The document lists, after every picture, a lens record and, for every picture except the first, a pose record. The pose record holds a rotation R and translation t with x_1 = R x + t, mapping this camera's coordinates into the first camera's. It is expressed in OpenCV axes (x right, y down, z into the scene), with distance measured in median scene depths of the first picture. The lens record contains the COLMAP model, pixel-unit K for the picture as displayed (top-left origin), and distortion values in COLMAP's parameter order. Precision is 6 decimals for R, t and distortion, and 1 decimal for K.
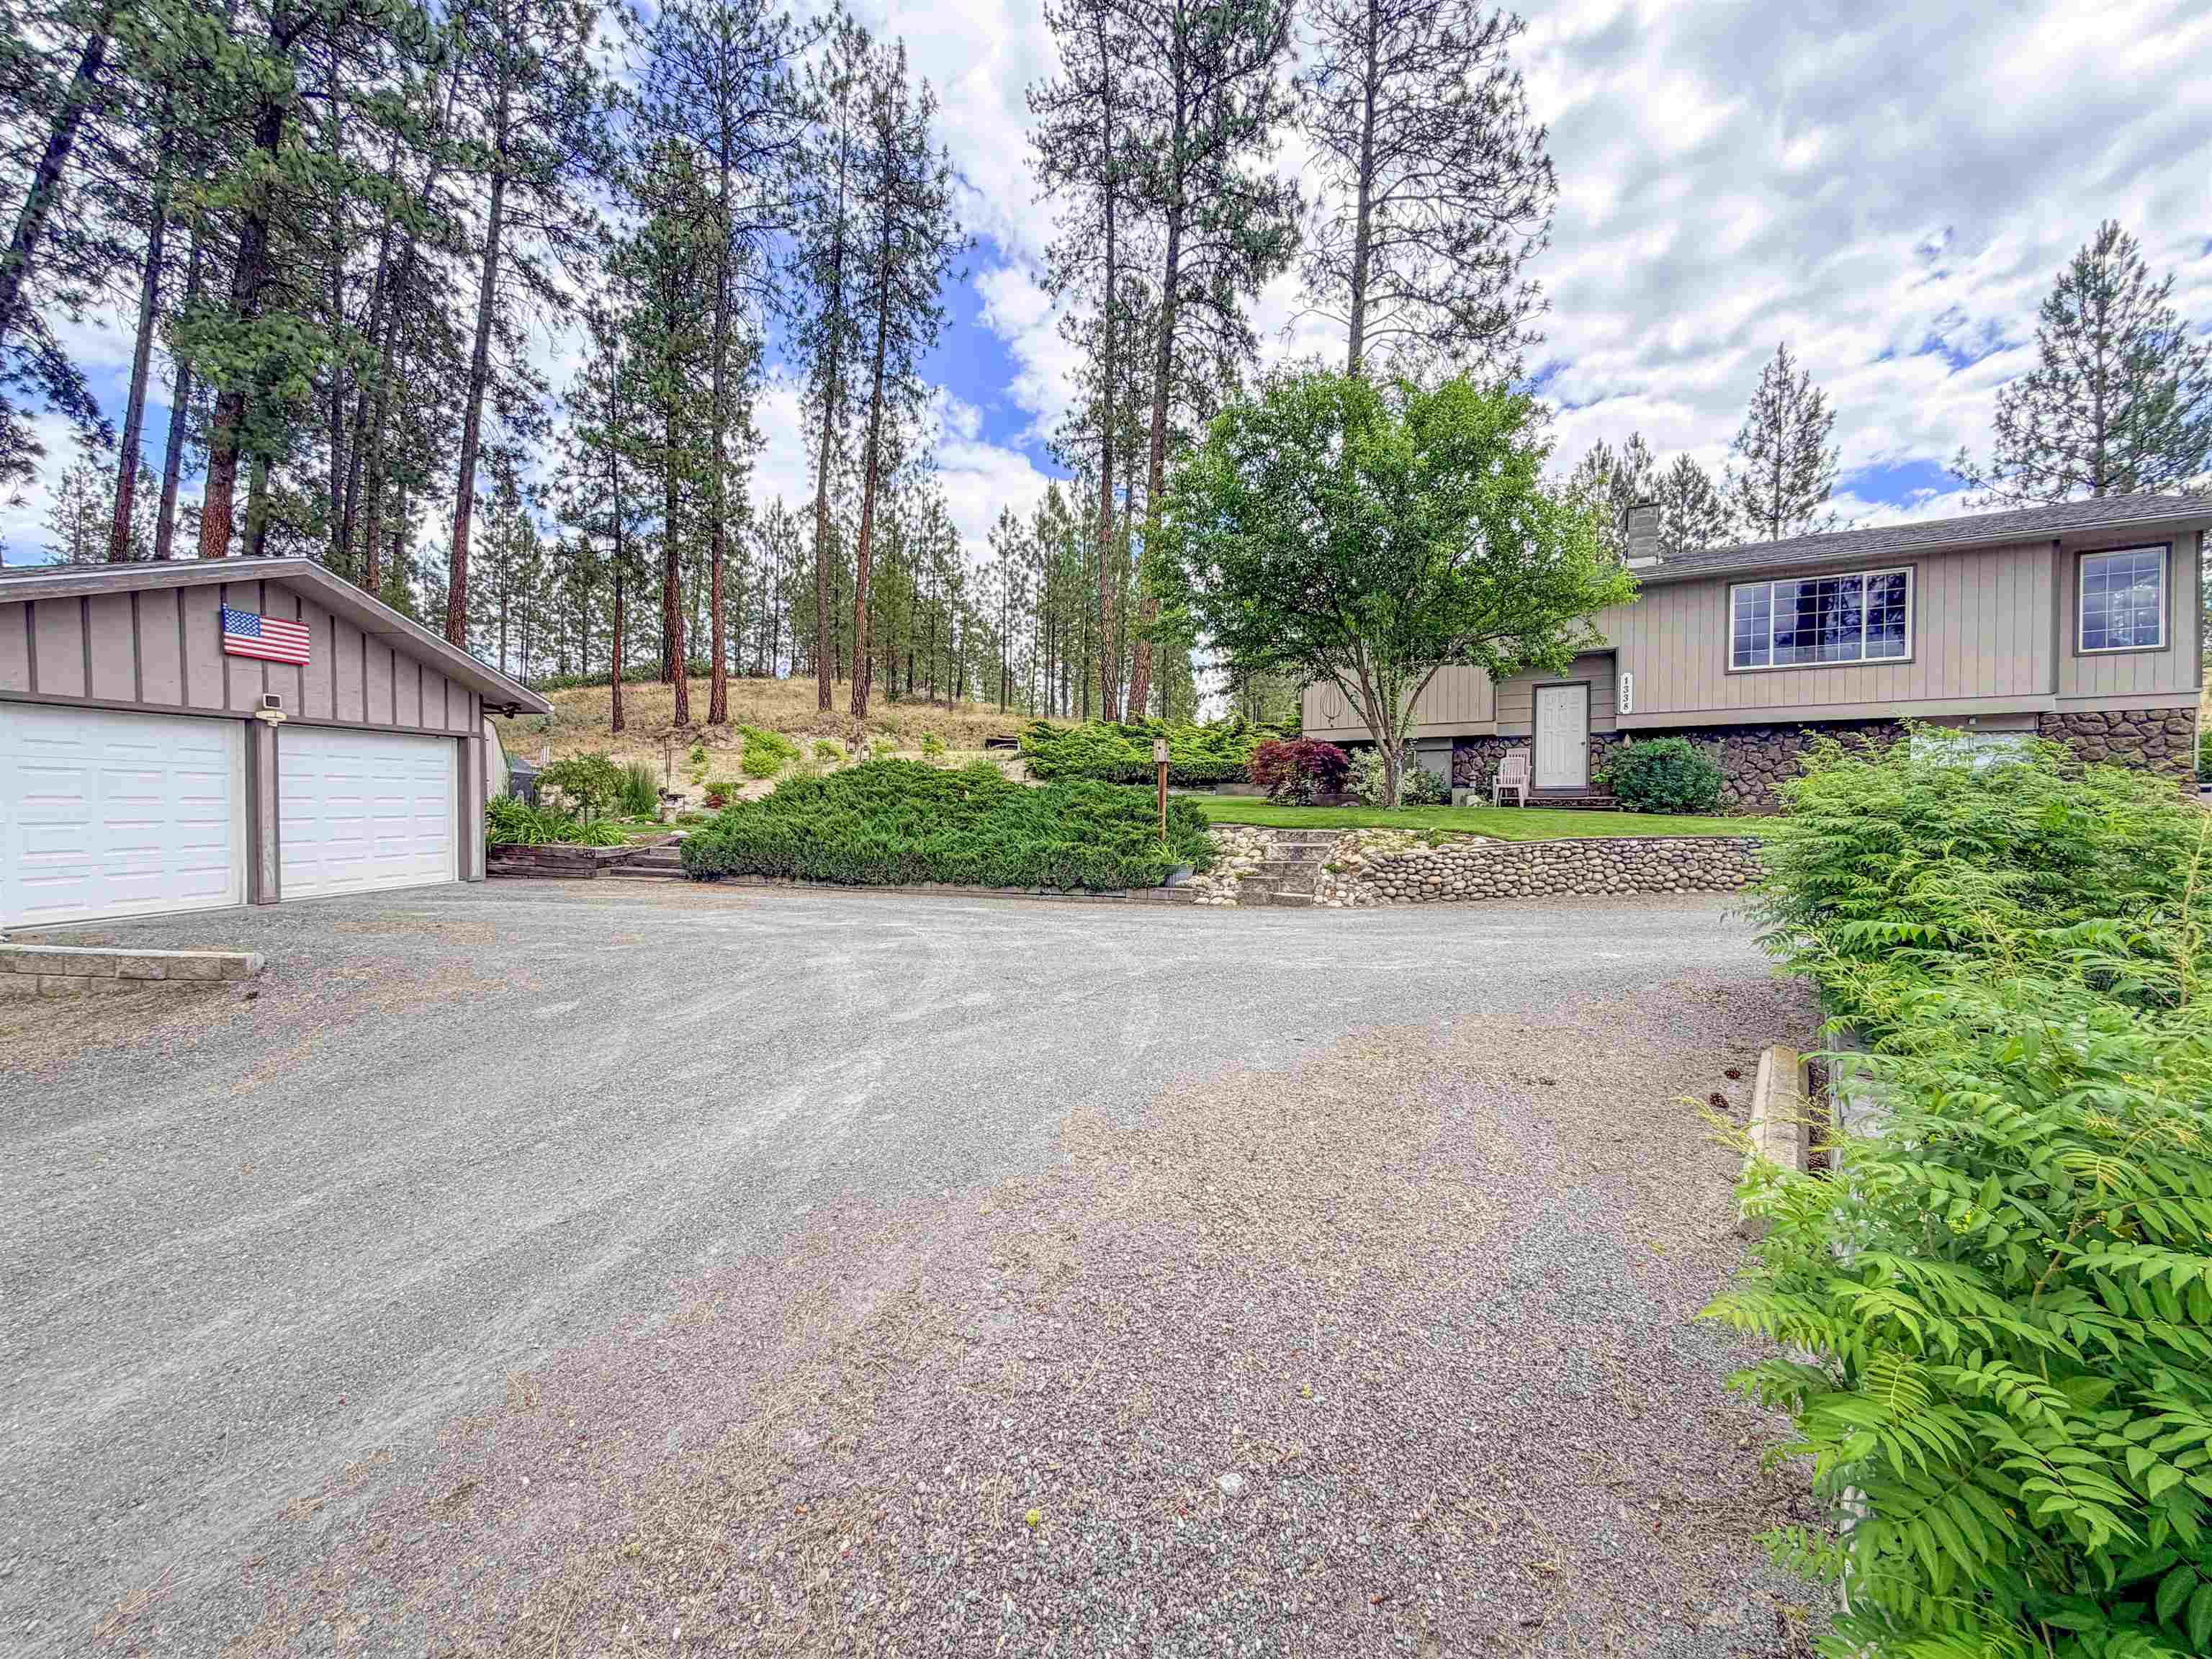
lens RADIAL K [[887.0, 0, 1096.1], [0, 887.0, 836.6], [0, 0, 1]] dist [0.000609, -0.000967]
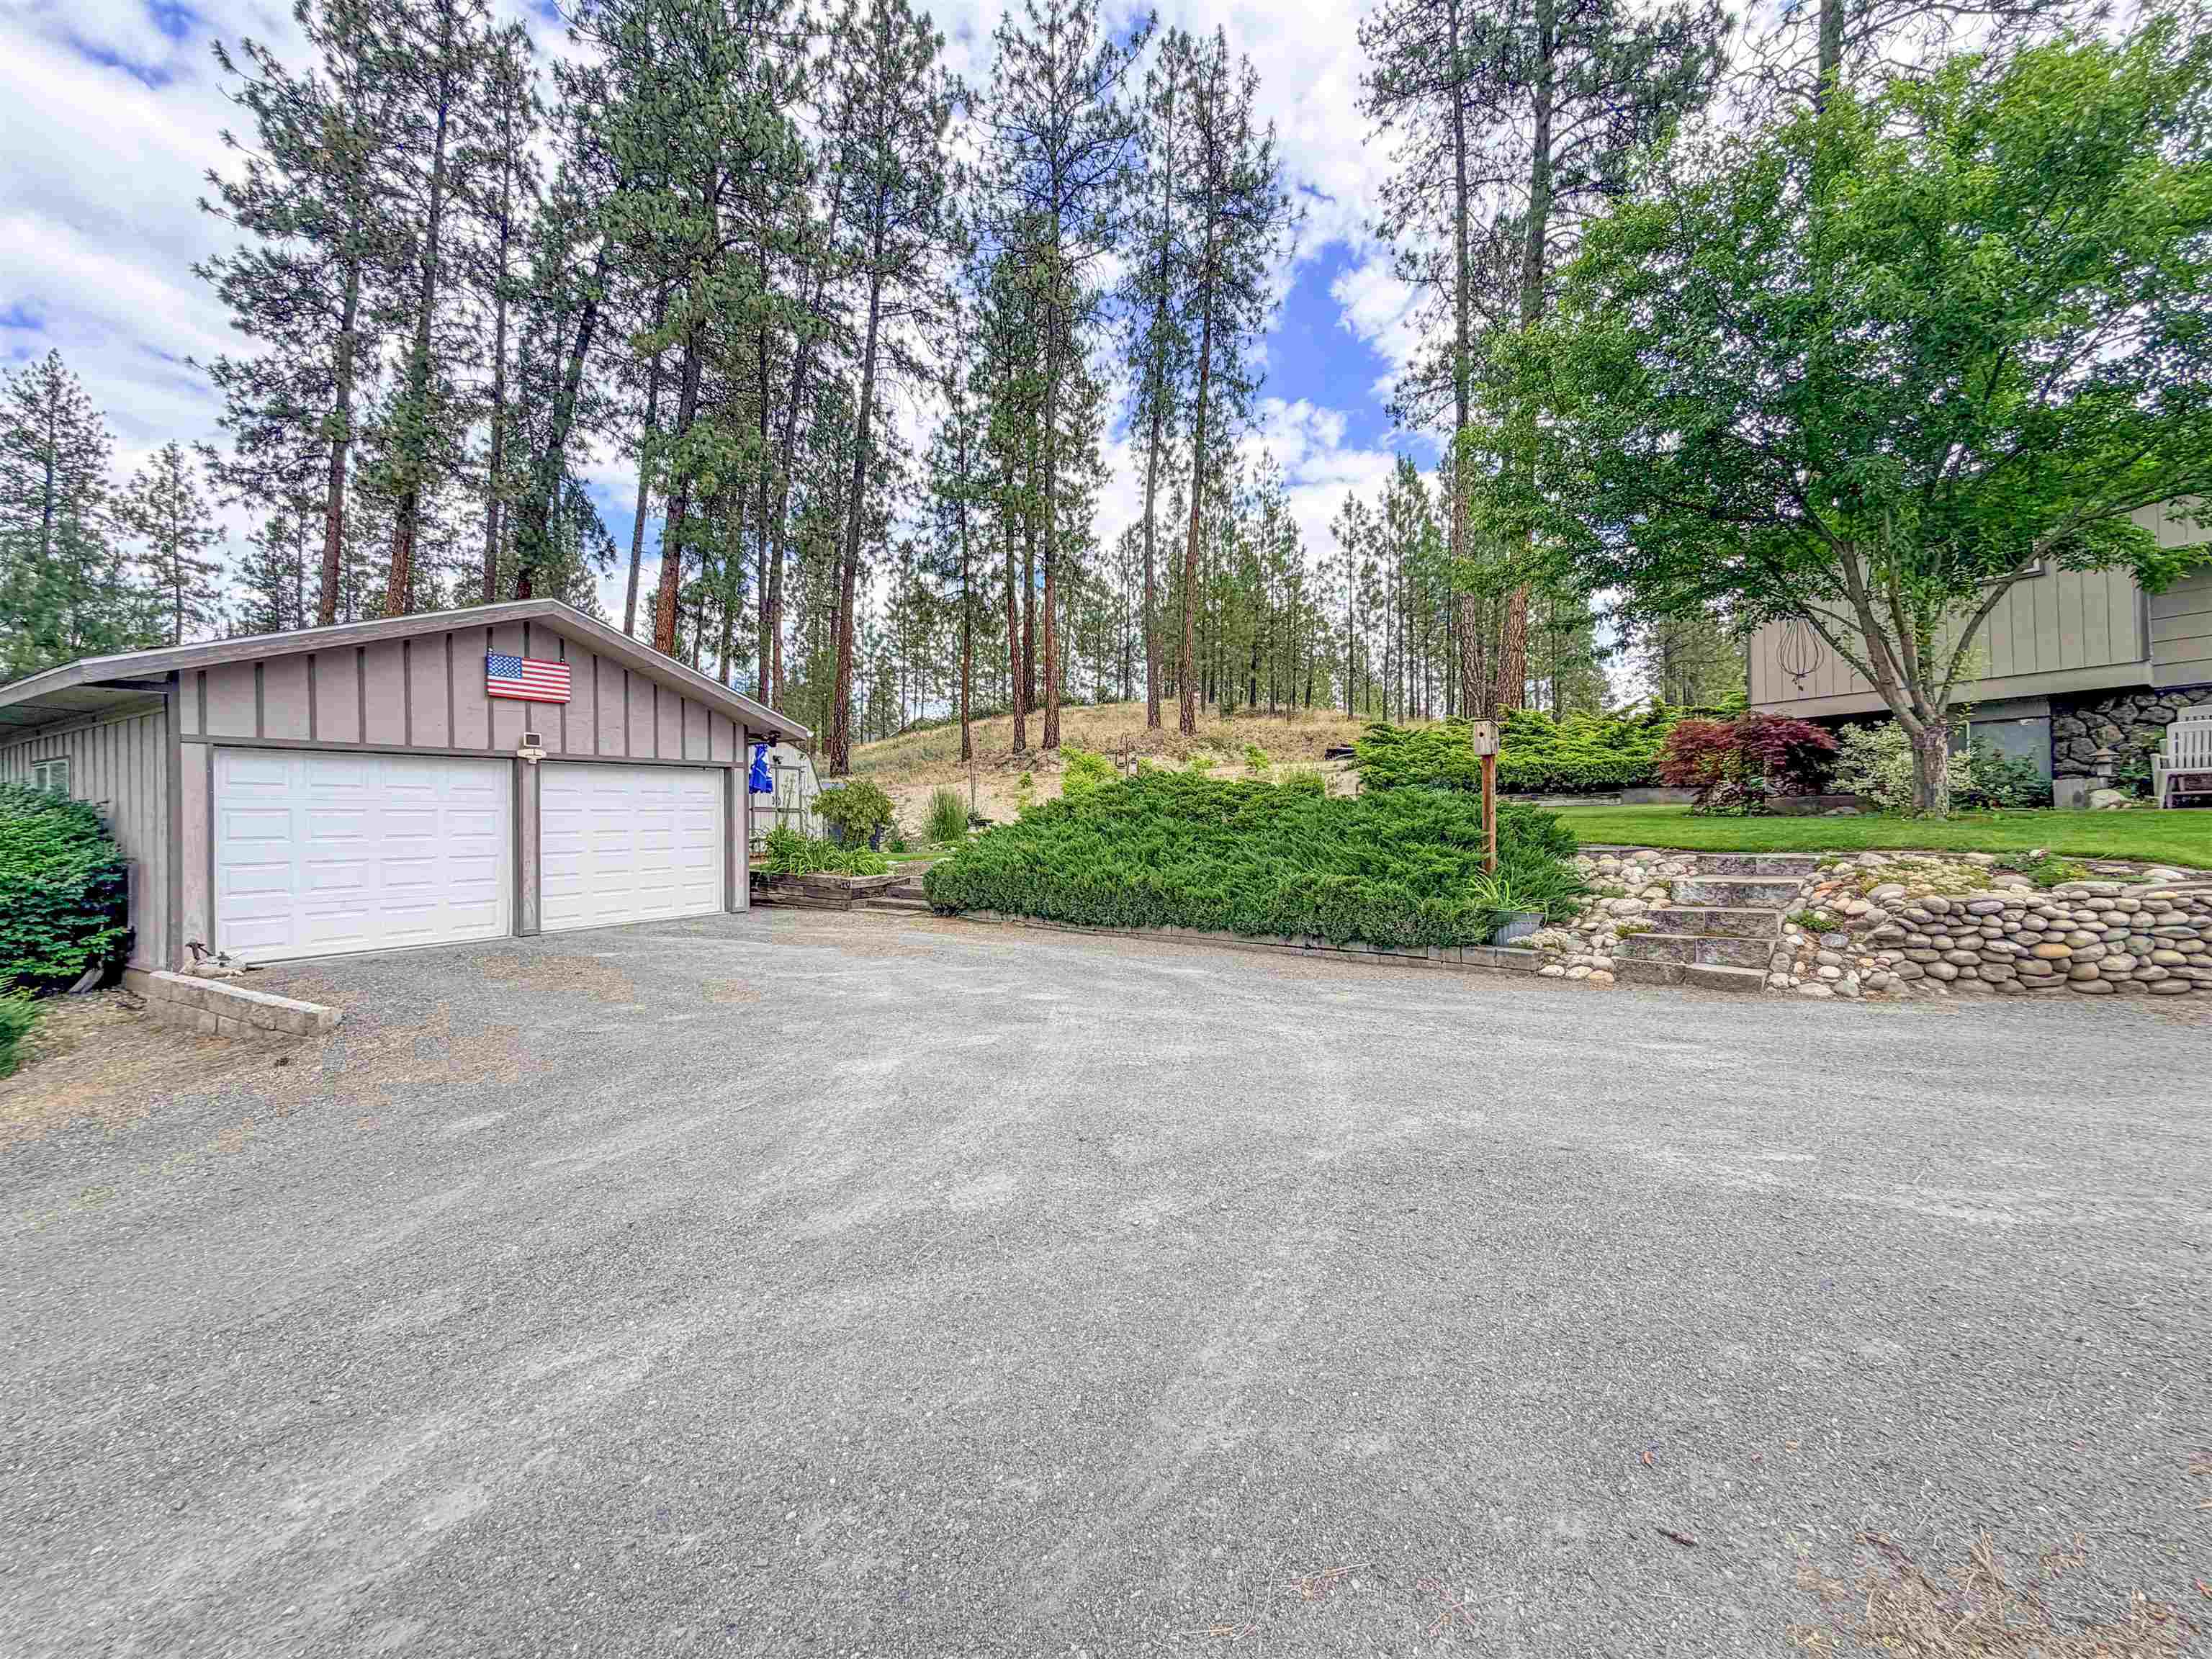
lens RADIAL K [[887.0, 0, 1096.8], [0, 887.0, 820.0], [0, 0, 1]] dist [0.000609, -0.000967]
pose [[0.913016, -0.022856, -0.407282, 0.055891], [0.006427, 0.999111, -0.041661, -0.006771], [0.407872, 0.035420, 0.912352, 0.197426]]
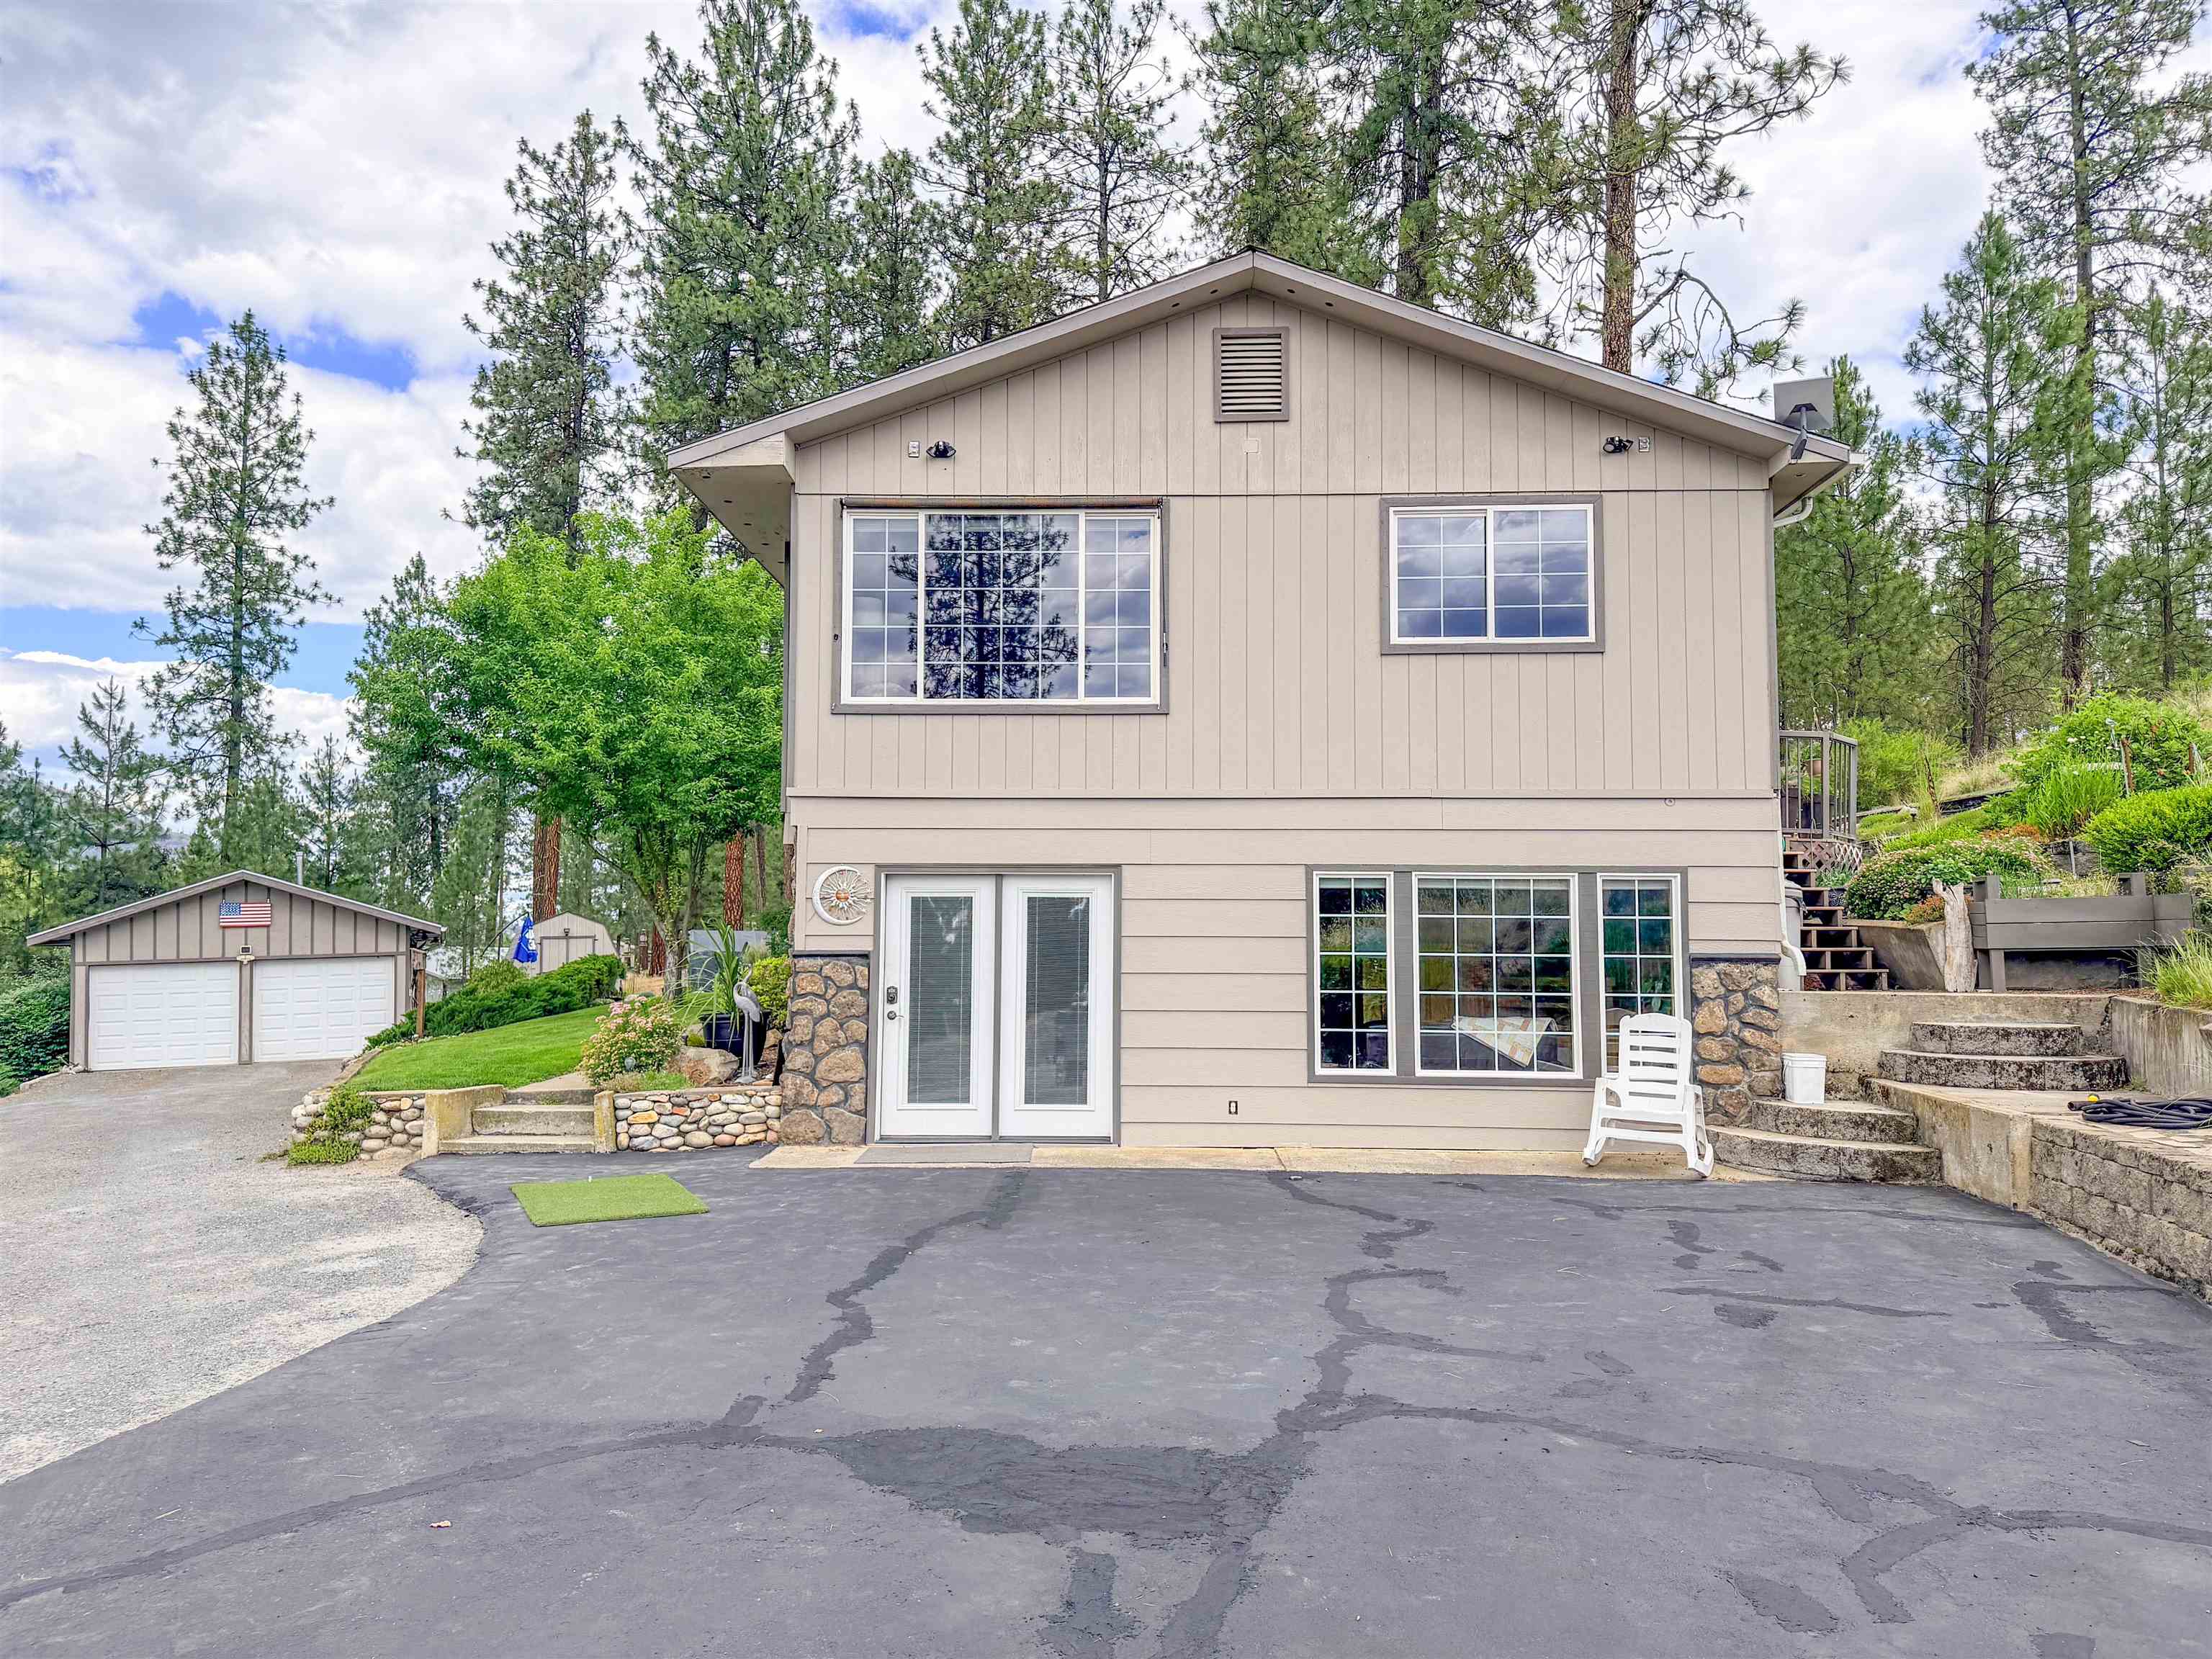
lens RADIAL K [[1550.7, 0, 1122.6], [0, 1550.7, 834.7], [0, 0, 1]] dist [0.039307, -0.047187]
pose [[0.510226, -0.086390, -0.855691, 1.616330], [0.003741, 0.995156, -0.098239, -0.040520], [0.860032, 0.046923, 0.508077, 0.549104]]
